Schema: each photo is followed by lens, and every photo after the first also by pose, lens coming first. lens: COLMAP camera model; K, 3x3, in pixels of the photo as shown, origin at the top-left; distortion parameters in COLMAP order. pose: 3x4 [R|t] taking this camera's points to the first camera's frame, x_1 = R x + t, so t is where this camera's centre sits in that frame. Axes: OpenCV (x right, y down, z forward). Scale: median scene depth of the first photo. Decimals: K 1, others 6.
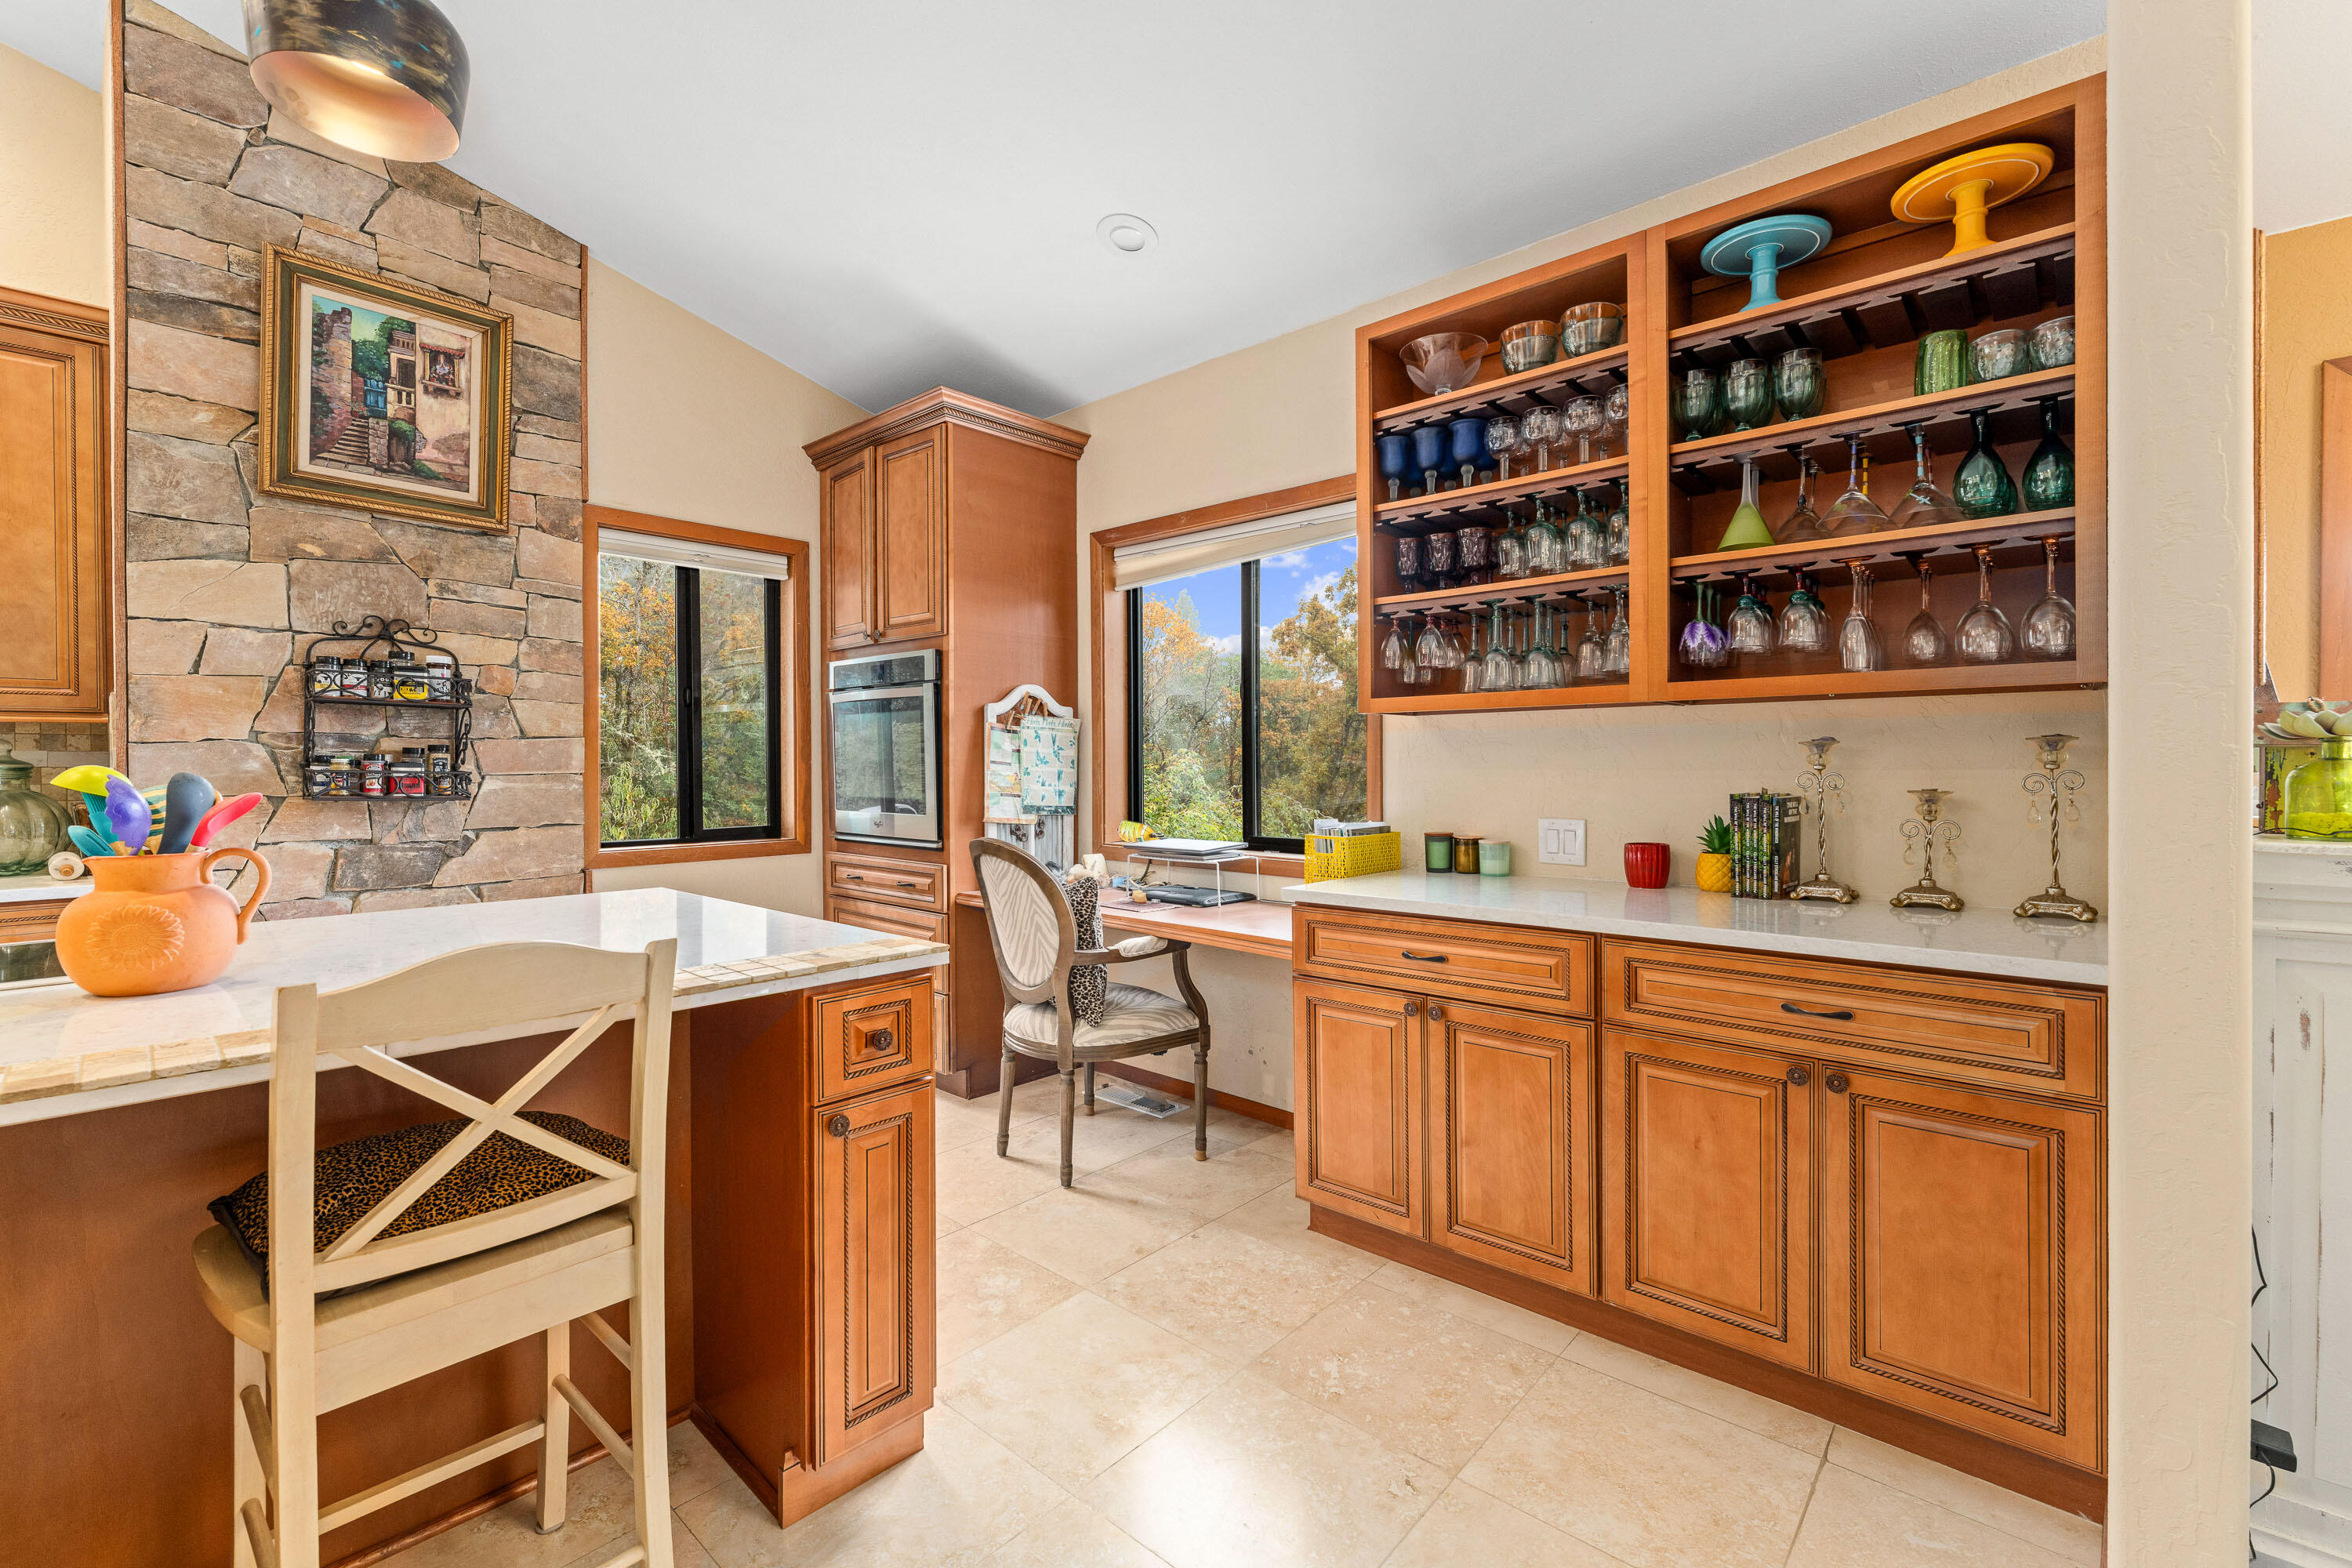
lens RADIAL K [[1002.4, 0, 1175.3], [0, 1002.4, 770.8], [0, 0, 1]] dist [-0.003179, 0.000294]
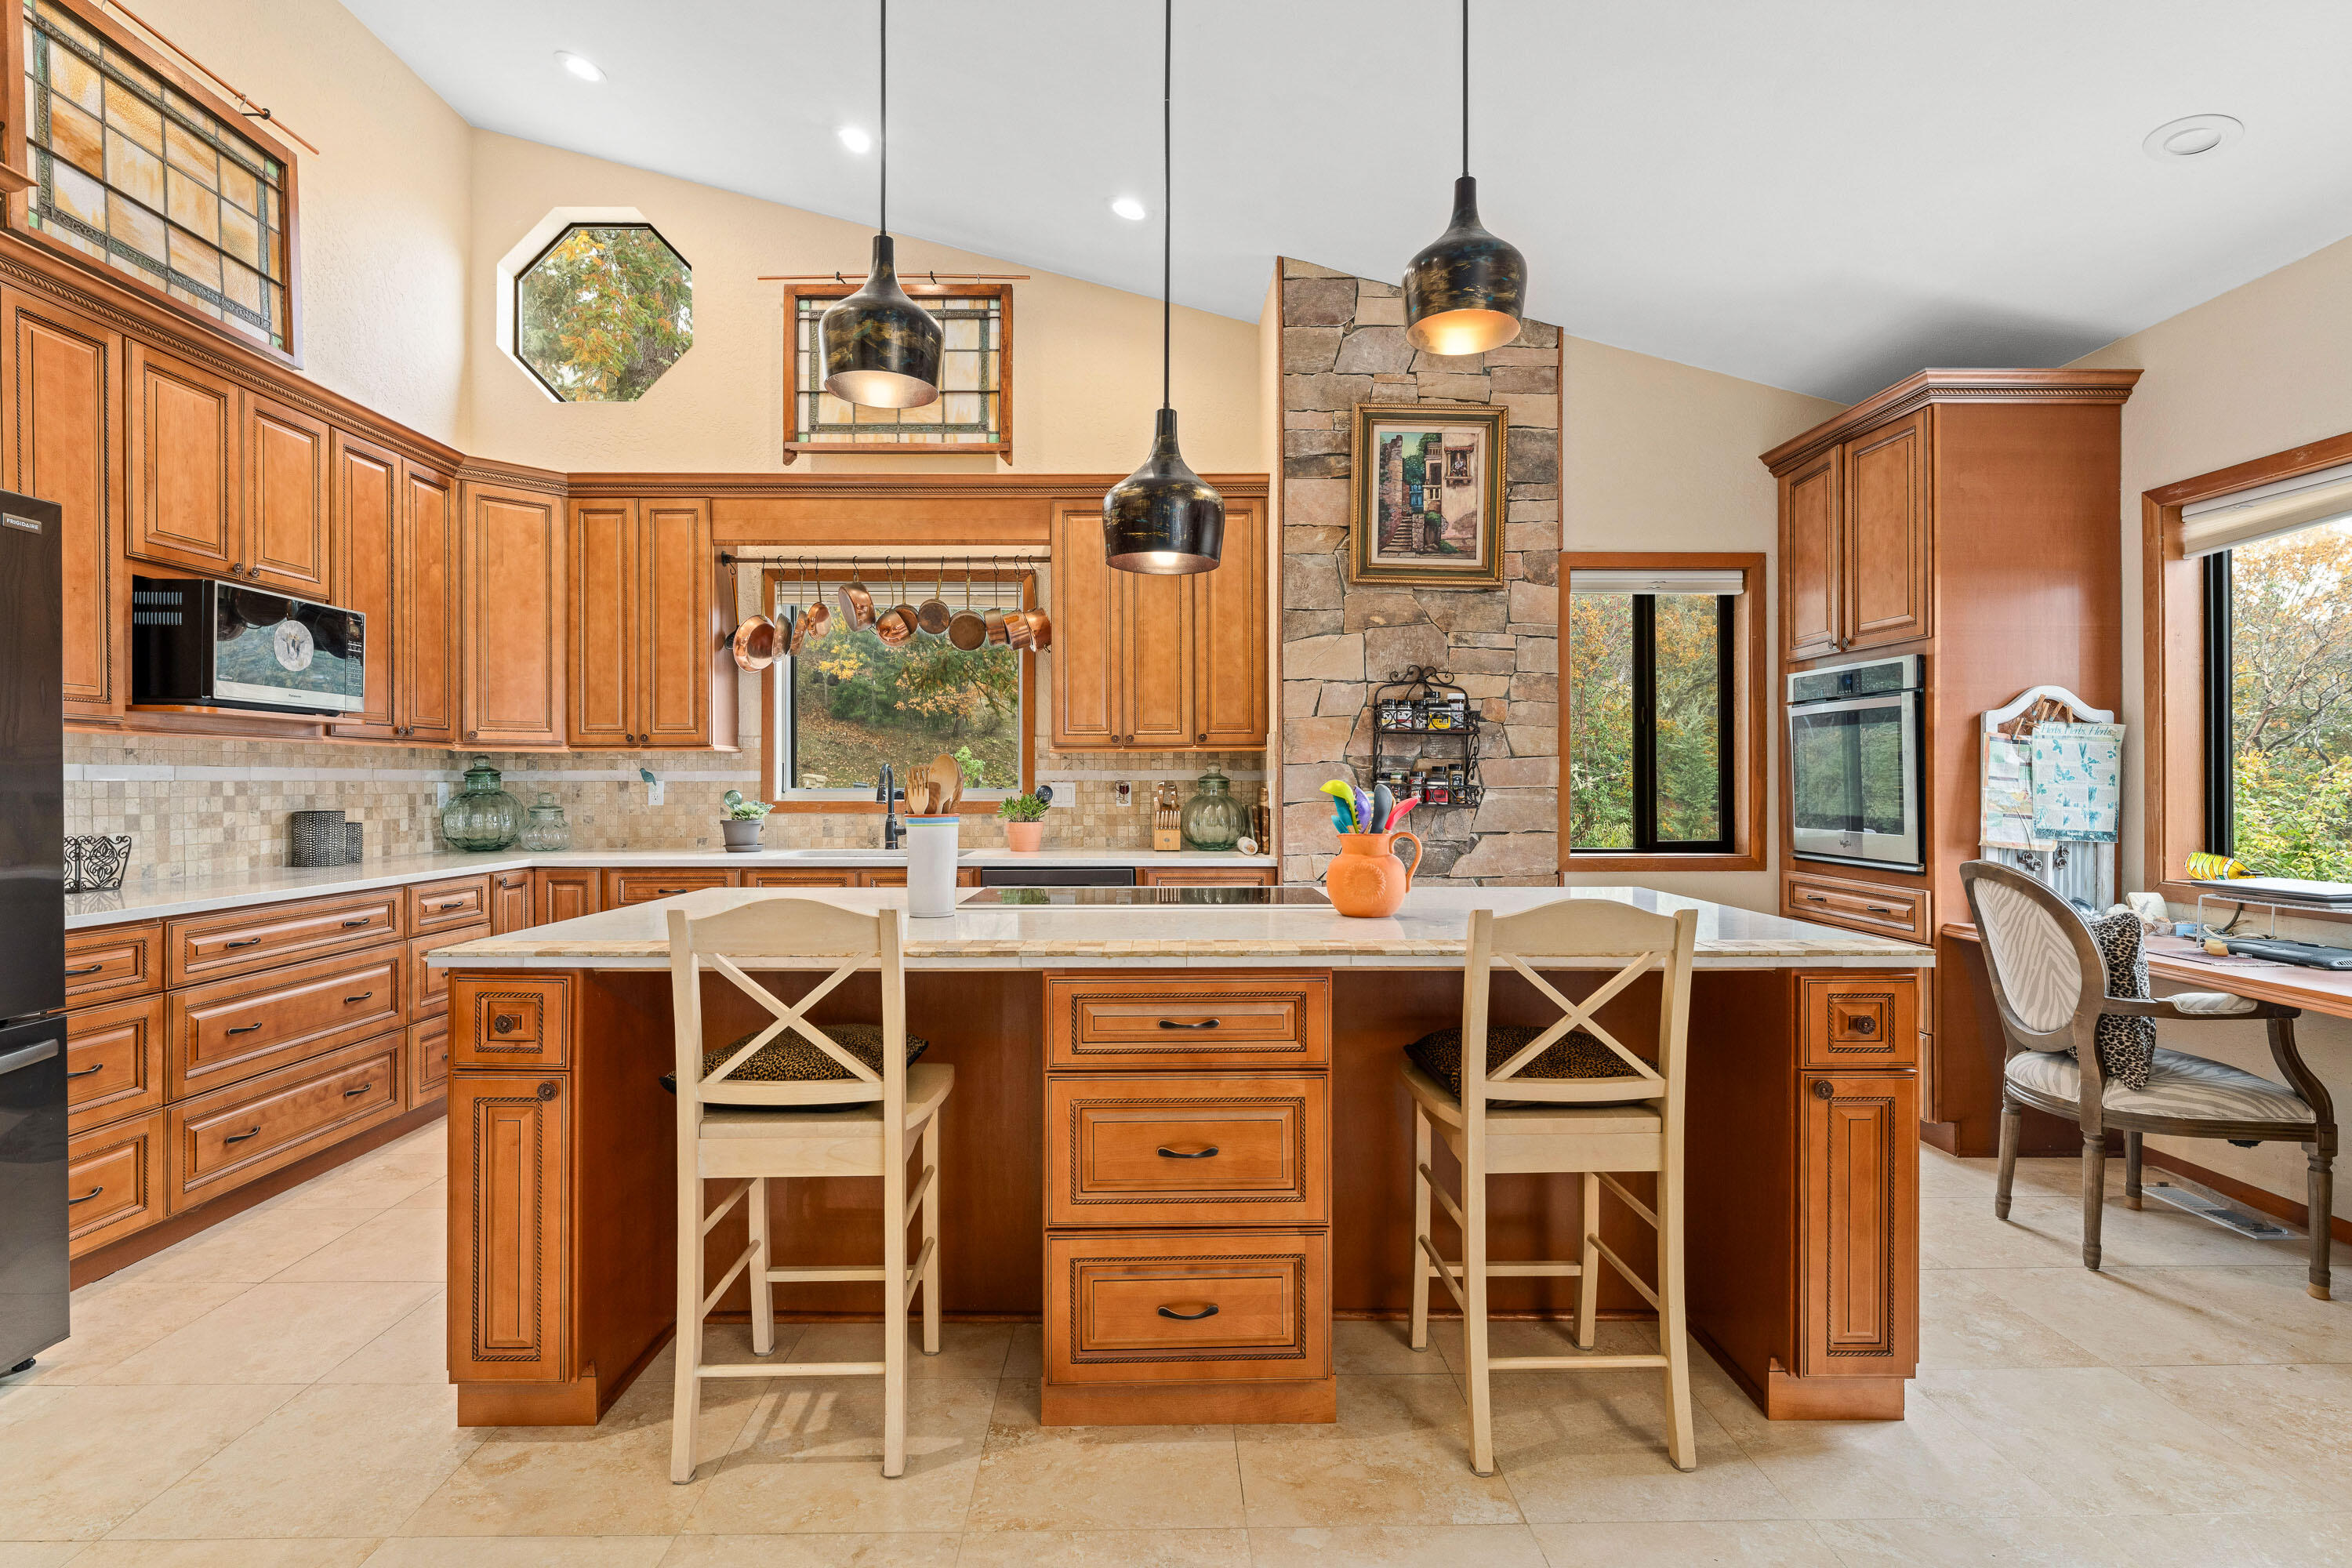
lens RADIAL K [[1123.0, 0, 1171.4], [0, 1123.0, 780.7], [0, 0, 1]] dist [-0.001800, -0.000397]
pose [[0.684237, 0.002235, -0.729256, 0.050232], [-0.006165, 0.999977, -0.002720, 0.001169], [0.729233, 0.006357, 0.684236, -0.234303]]
